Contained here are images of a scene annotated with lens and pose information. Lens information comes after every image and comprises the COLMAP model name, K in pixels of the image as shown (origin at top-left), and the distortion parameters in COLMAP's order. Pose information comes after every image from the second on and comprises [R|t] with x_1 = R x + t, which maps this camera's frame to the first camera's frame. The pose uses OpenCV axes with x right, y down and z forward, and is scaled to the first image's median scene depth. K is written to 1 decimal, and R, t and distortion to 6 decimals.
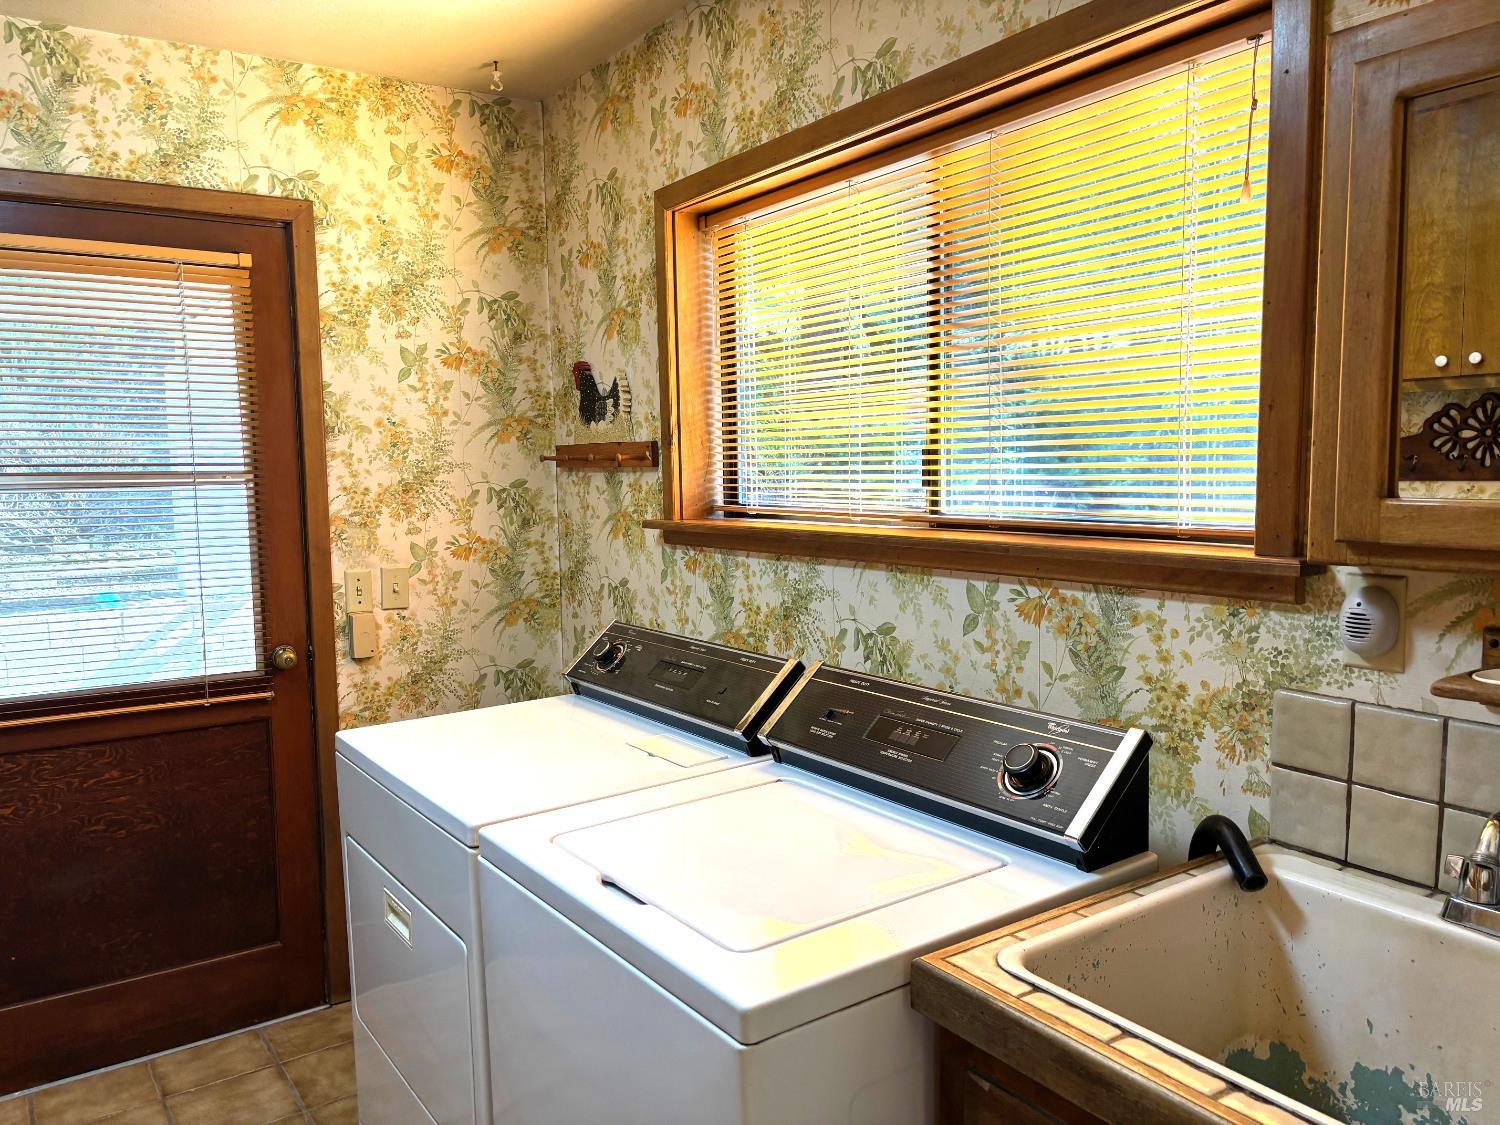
lens RADIAL K [[1118.4, 0, 744.7], [0, 1118.4, 584.0], [0, 0, 1]] dist [0.037615, -0.037673]
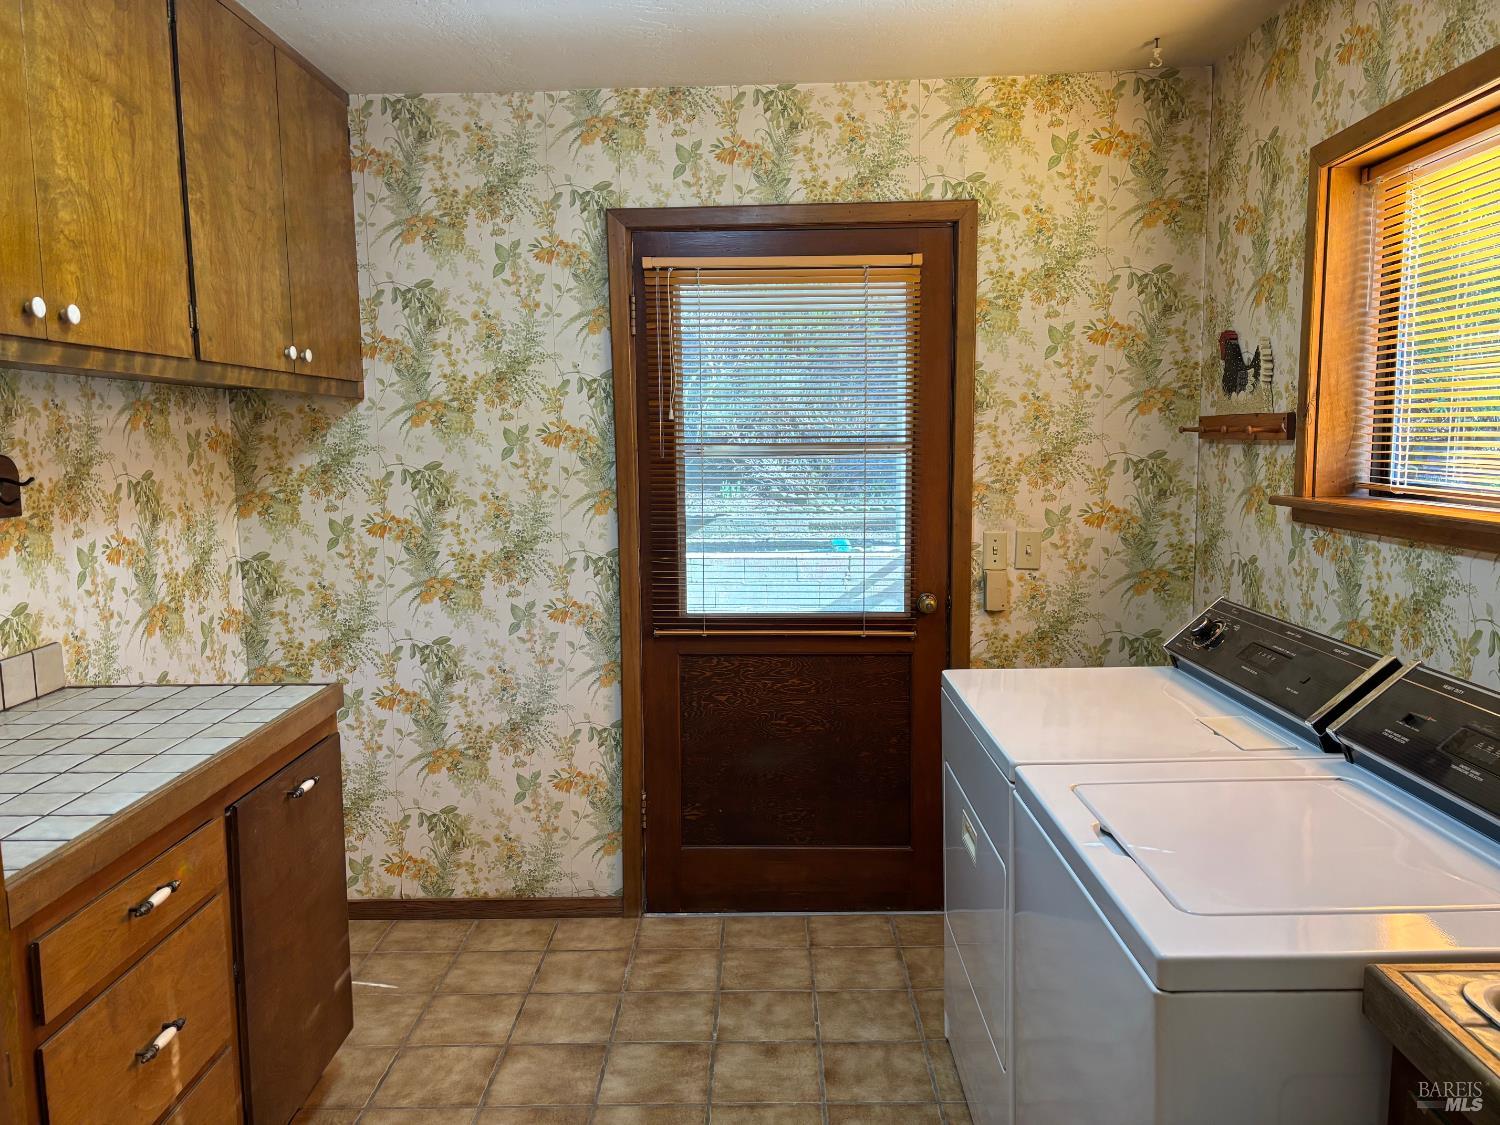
lens RADIAL K [[1118.4, 0, 744.7], [0, 1118.4, 584.0], [0, 0, 1]] dist [0.037615, -0.037673]
pose [[0.809971, 0.085718, -0.580172, 0.107356], [-0.066463, 0.996304, 0.054411, -0.004733], [0.582692, -0.005511, 0.812675, -0.044726]]
